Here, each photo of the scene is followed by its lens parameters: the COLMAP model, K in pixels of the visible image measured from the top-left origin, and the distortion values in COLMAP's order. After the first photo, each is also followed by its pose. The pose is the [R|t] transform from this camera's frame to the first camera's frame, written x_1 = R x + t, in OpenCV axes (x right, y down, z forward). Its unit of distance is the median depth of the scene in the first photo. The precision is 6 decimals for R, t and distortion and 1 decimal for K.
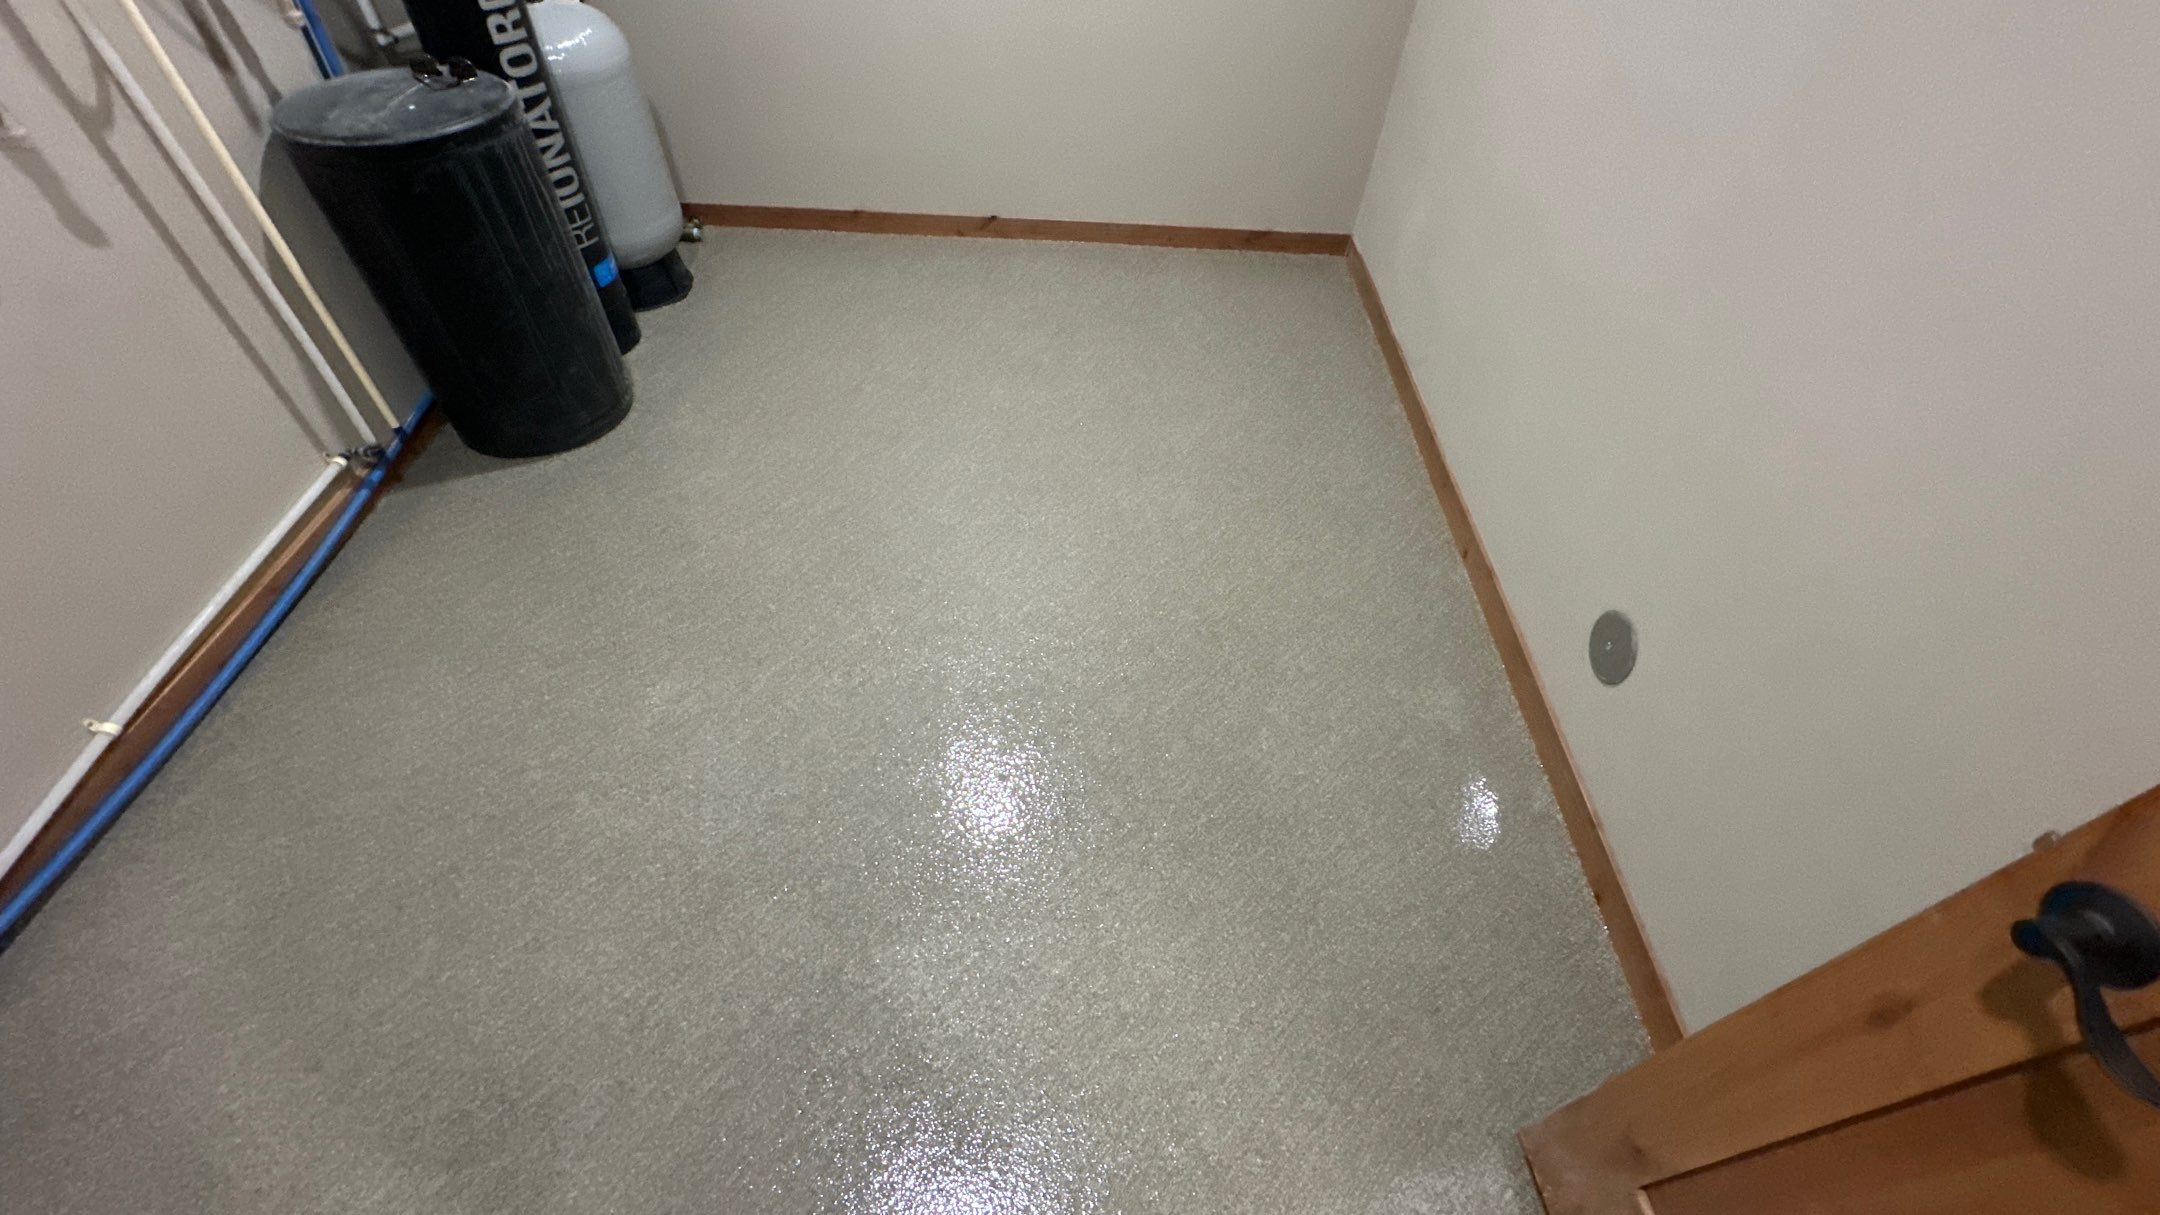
lens RADIAL K [[851.4, 0, 1085.5], [0, 851.4, 602.4], [0, 0, 1]] dist [-0.003224, -0.002091]
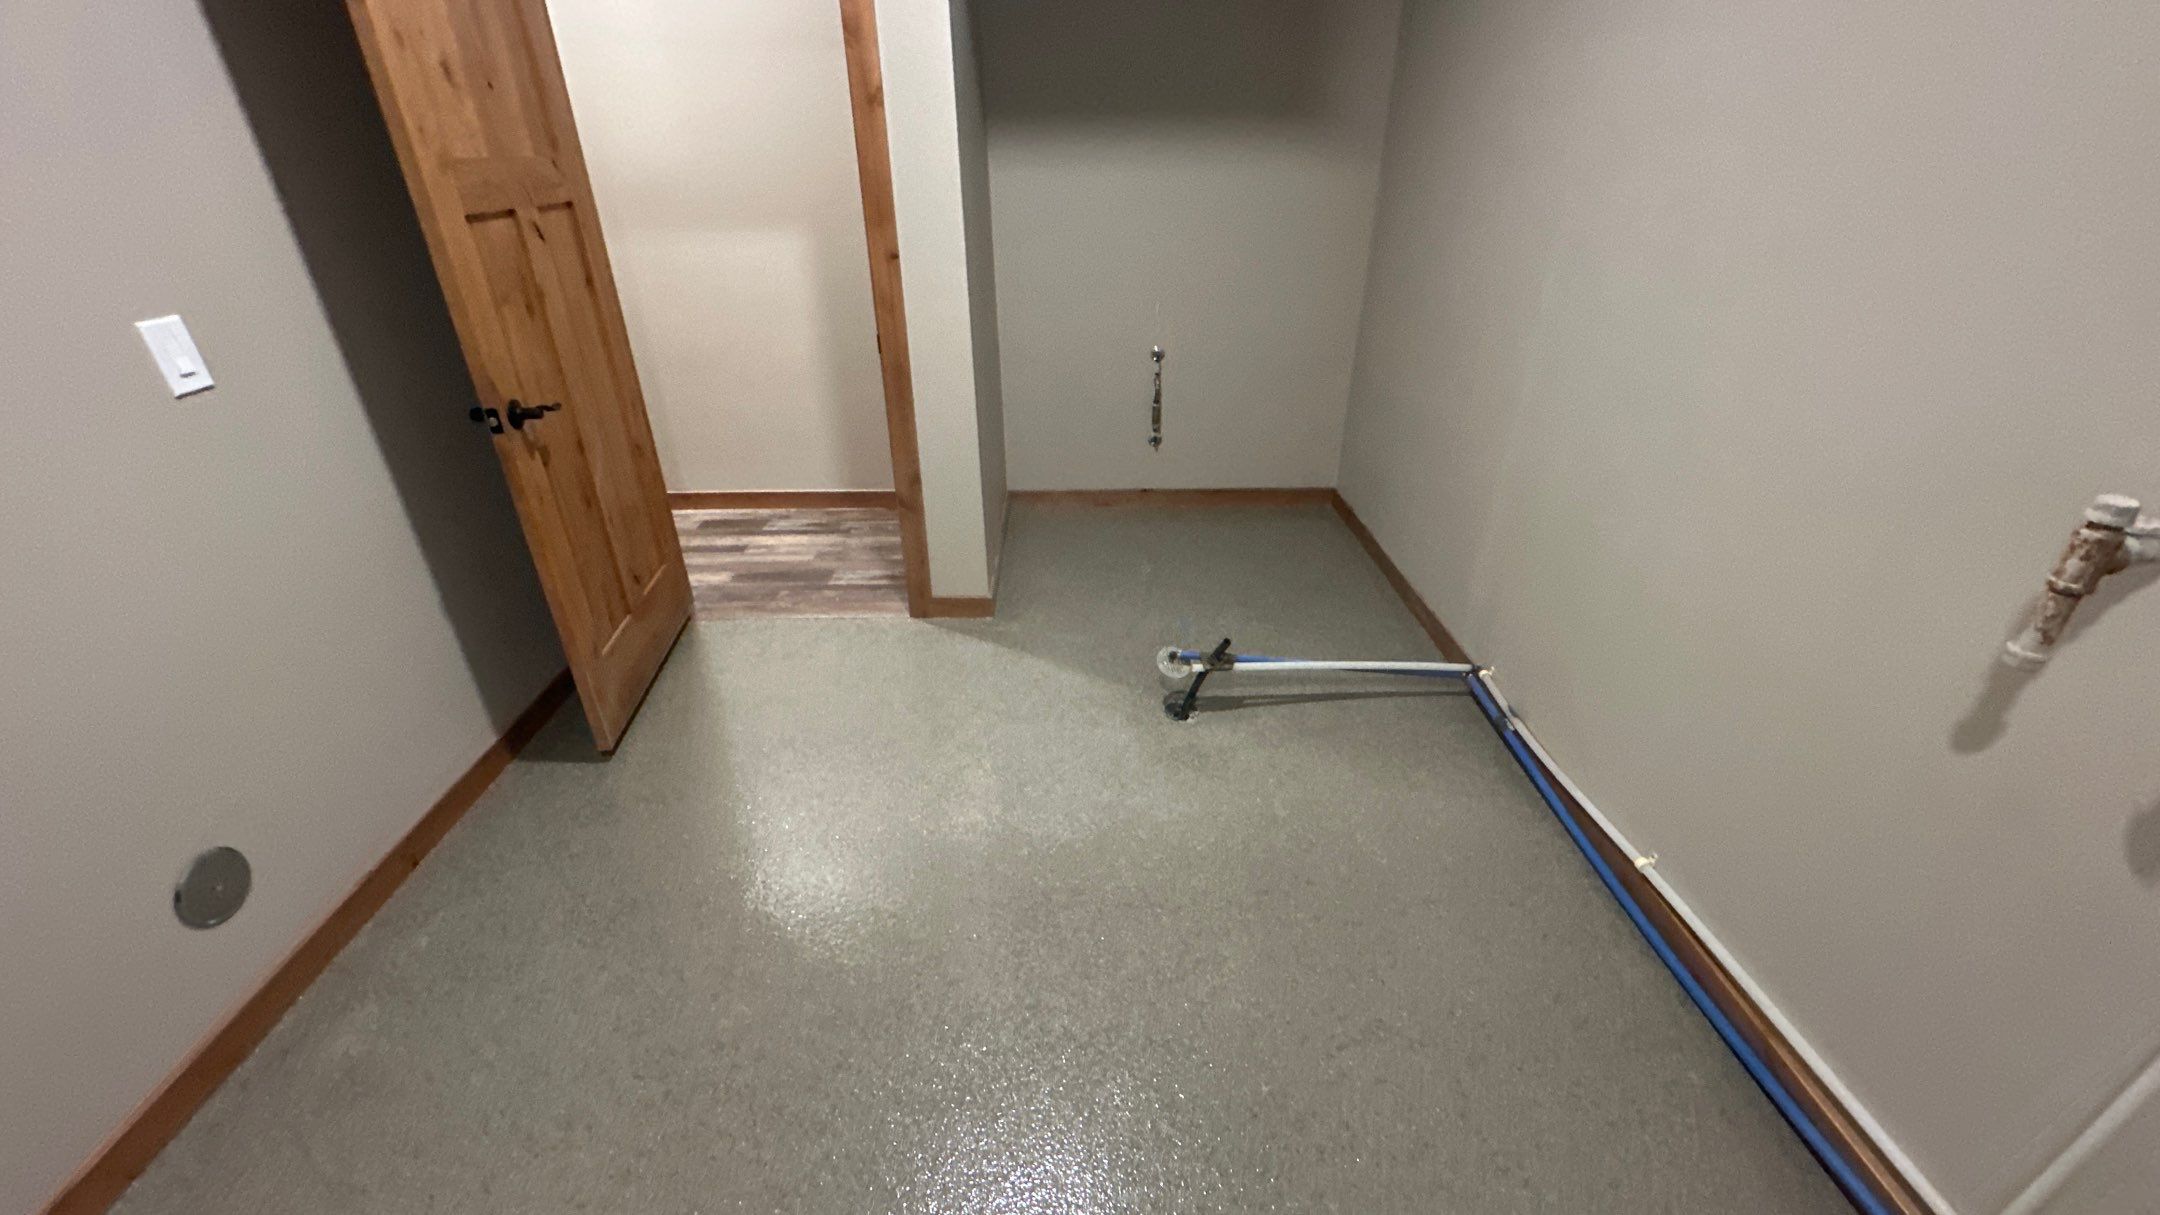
lens RADIAL K [[851.4, 0, 1090.6], [0, 851.4, 610.4], [0, 0, 1]] dist [-0.003224, -0.002091]
pose [[-0.998298, -0.014586, -0.056458, -0.233957], [-0.058307, 0.236795, 0.969808, -0.746638], [-0.000776, 0.971450, -0.237243, 0.681067]]
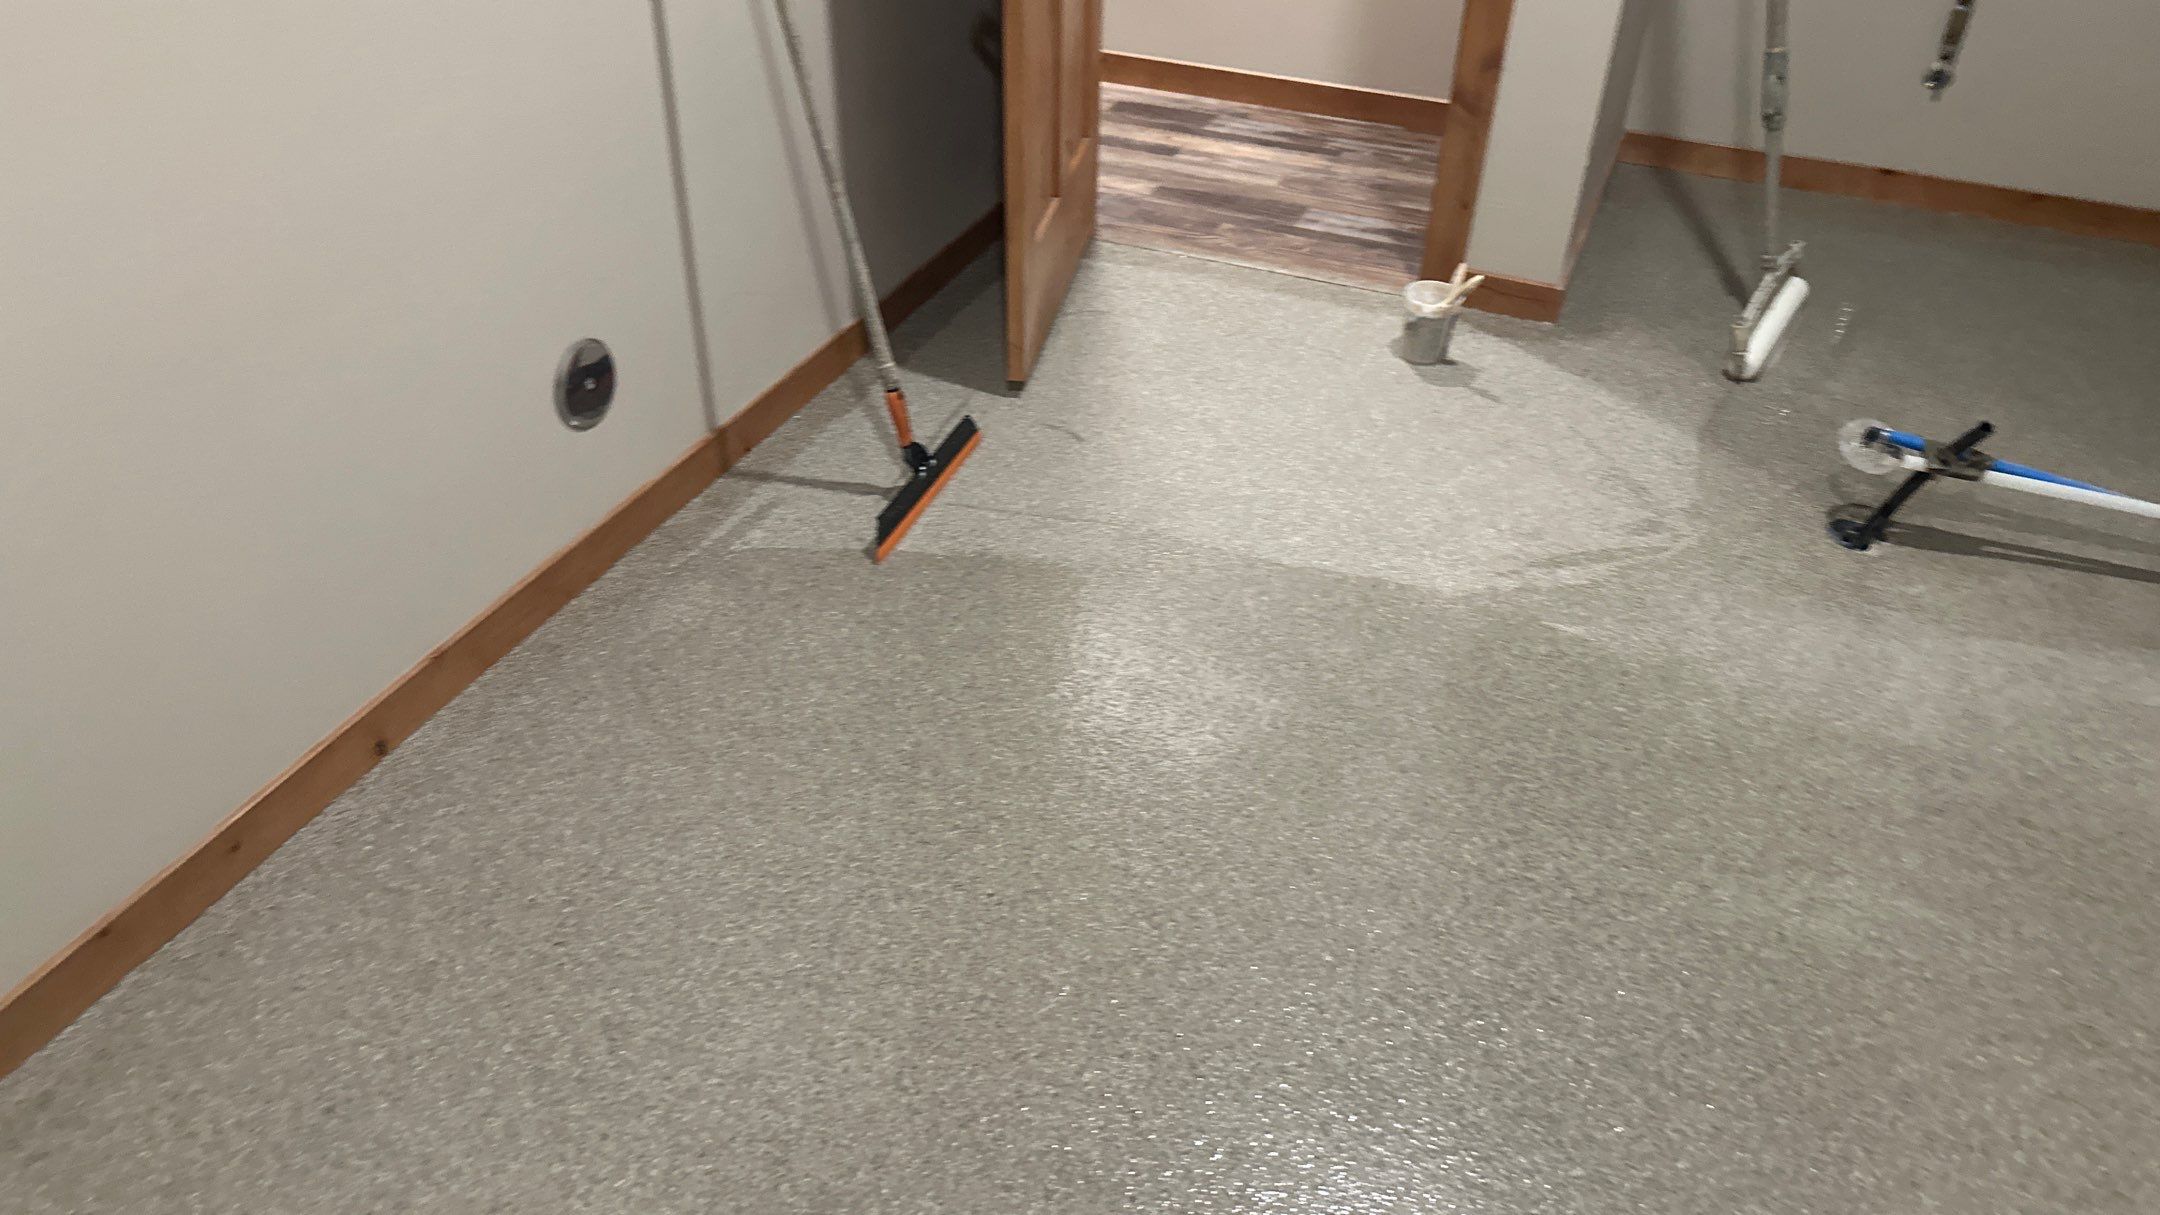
lens RADIAL K [[1518.9, 0, 1062.9], [0, 1518.9, 616.8], [0, 0, 1]] dist [0.034496, -0.051798]
pose [[-0.923482, -0.272055, 0.270495, -0.189577], [0.244696, 0.125336, 0.961465, -0.895610], [-0.295474, 0.954084, -0.049175, 0.850143]]
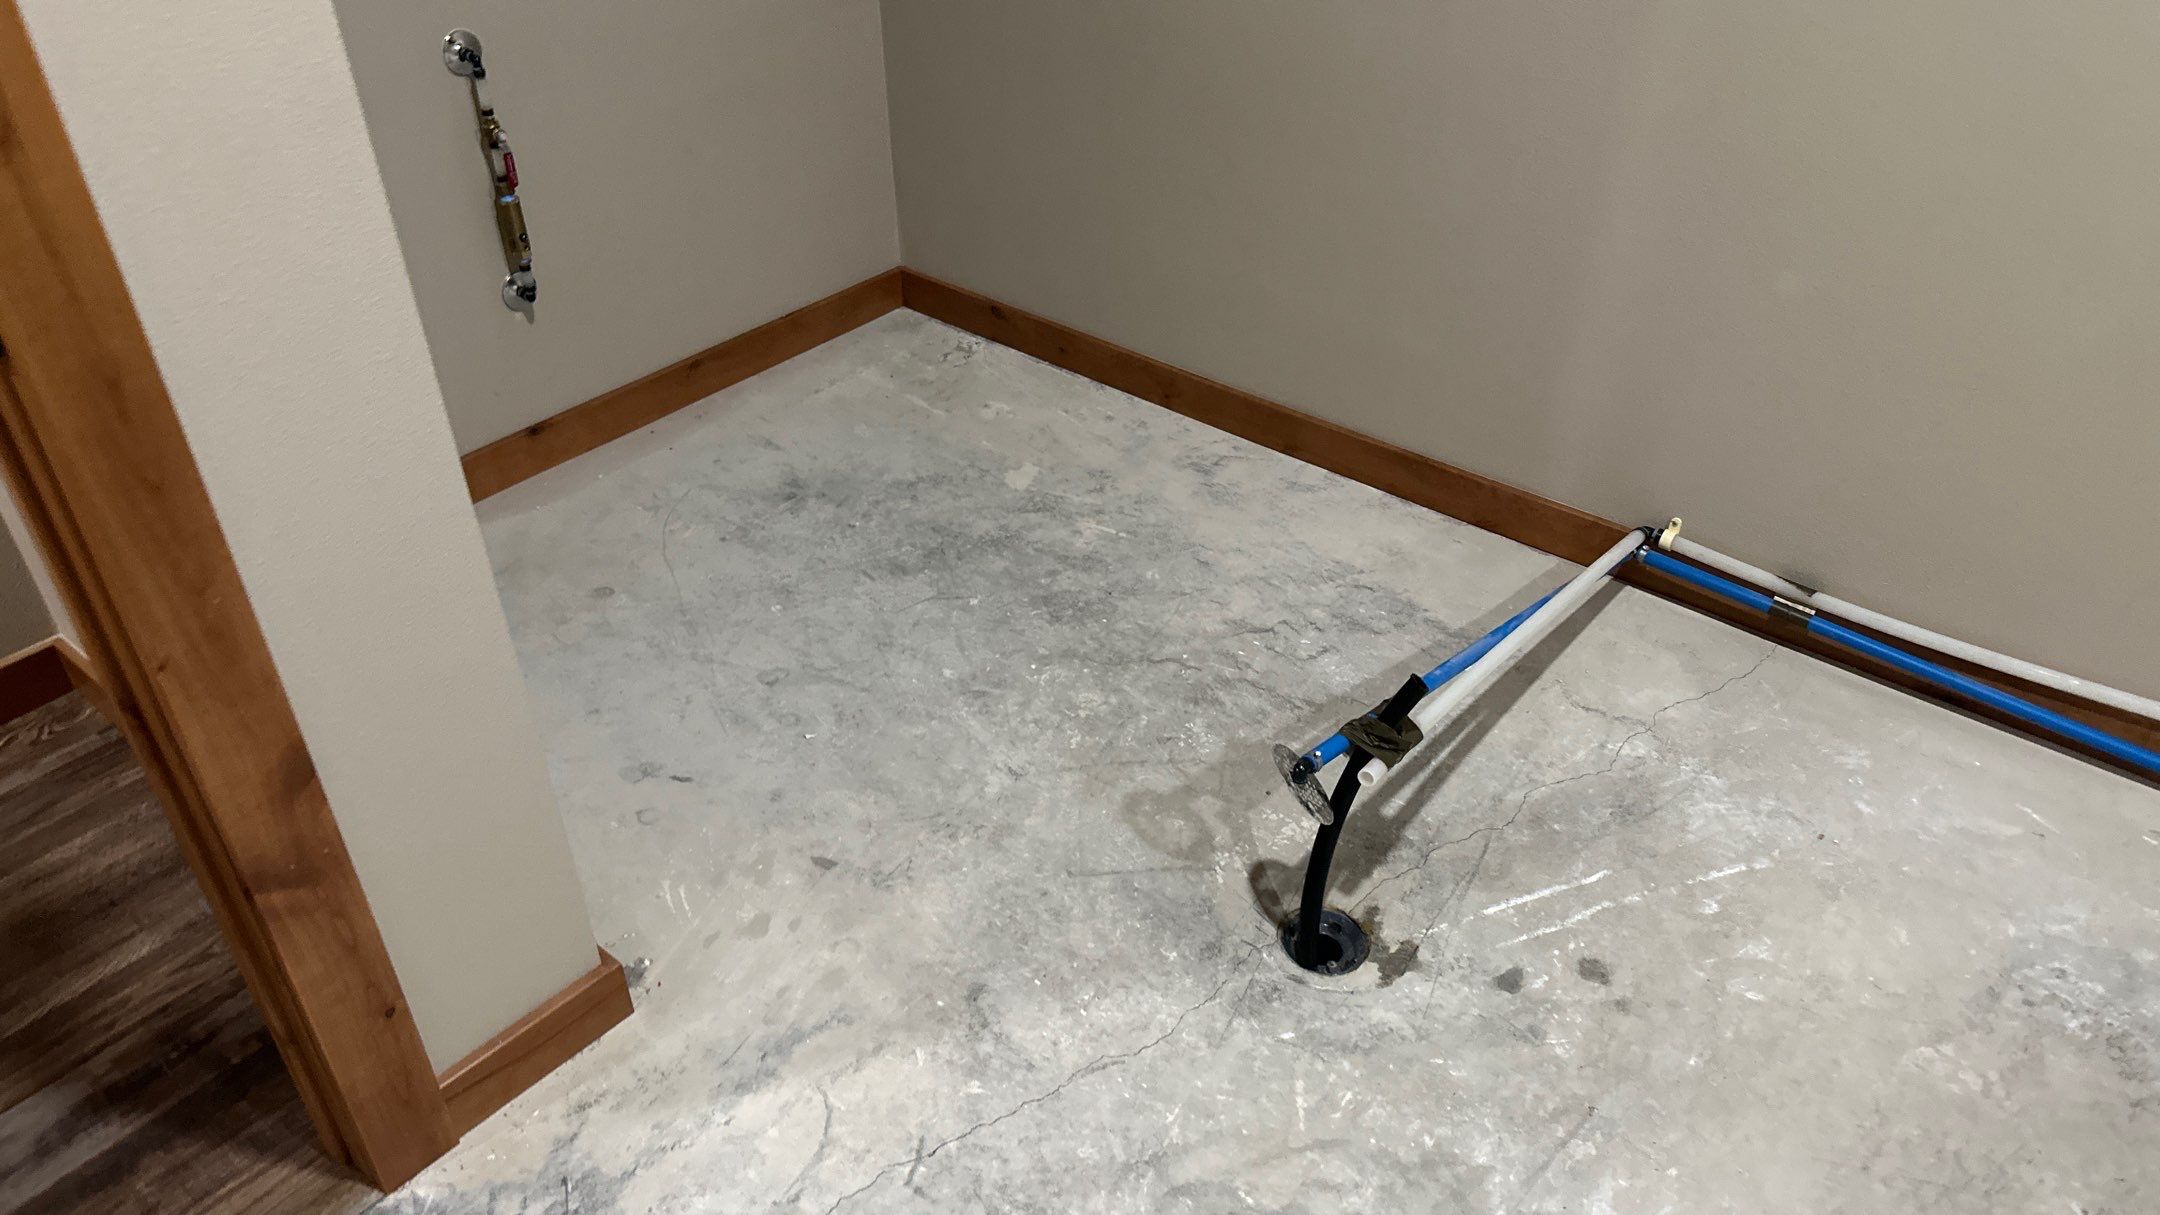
lens RADIAL K [[1518.9, 0, 1041.0], [0, 1518.9, 585.6], [0, 0, 1]] dist [0.034496, -0.051798]
pose [[-0.622954, 0.422180, -0.658553, 0.142225], [-0.595426, 0.290093, 0.749209, -0.145122], [0.507343, 0.858842, 0.070663, 0.219158]]
